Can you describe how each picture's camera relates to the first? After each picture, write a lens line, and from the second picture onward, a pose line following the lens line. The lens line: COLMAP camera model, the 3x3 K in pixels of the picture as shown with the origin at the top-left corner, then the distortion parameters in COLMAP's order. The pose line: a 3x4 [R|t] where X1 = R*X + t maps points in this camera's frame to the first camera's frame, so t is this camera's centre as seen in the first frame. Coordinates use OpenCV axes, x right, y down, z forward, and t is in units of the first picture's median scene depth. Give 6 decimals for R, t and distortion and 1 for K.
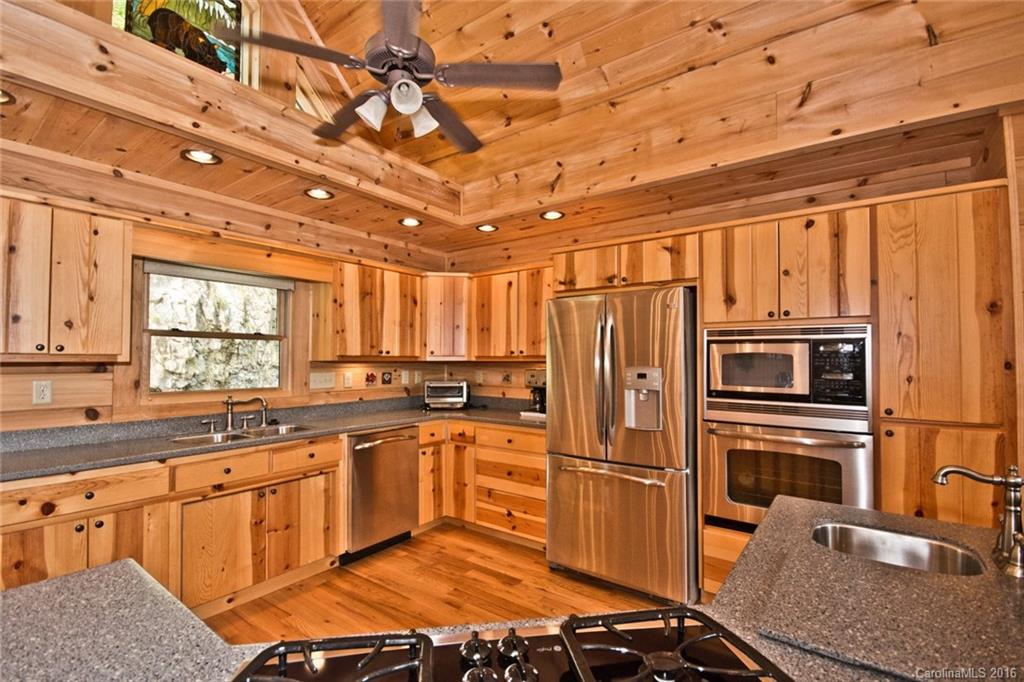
lens RADIAL K [[458.2, 0, 487.7], [0, 458.2, 345.5], [0, 0, 1]] dist [-0.001470, -0.000822]
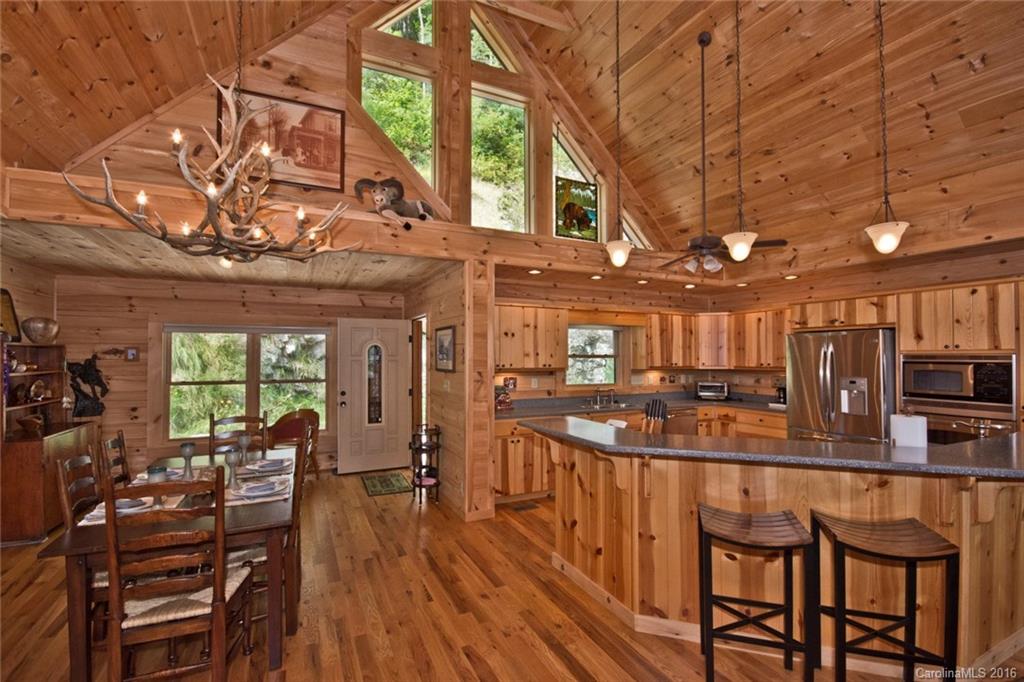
lens RADIAL K [[458.2, 0, 487.7], [0, 458.2, 345.5], [0, 0, 1]] dist [-0.001470, -0.000822]
pose [[0.887620, -0.012427, -0.460409, -0.061819], [0.015170, 0.999882, 0.002258, -0.074422], [0.460327, -0.008989, 0.887704, -0.886481]]
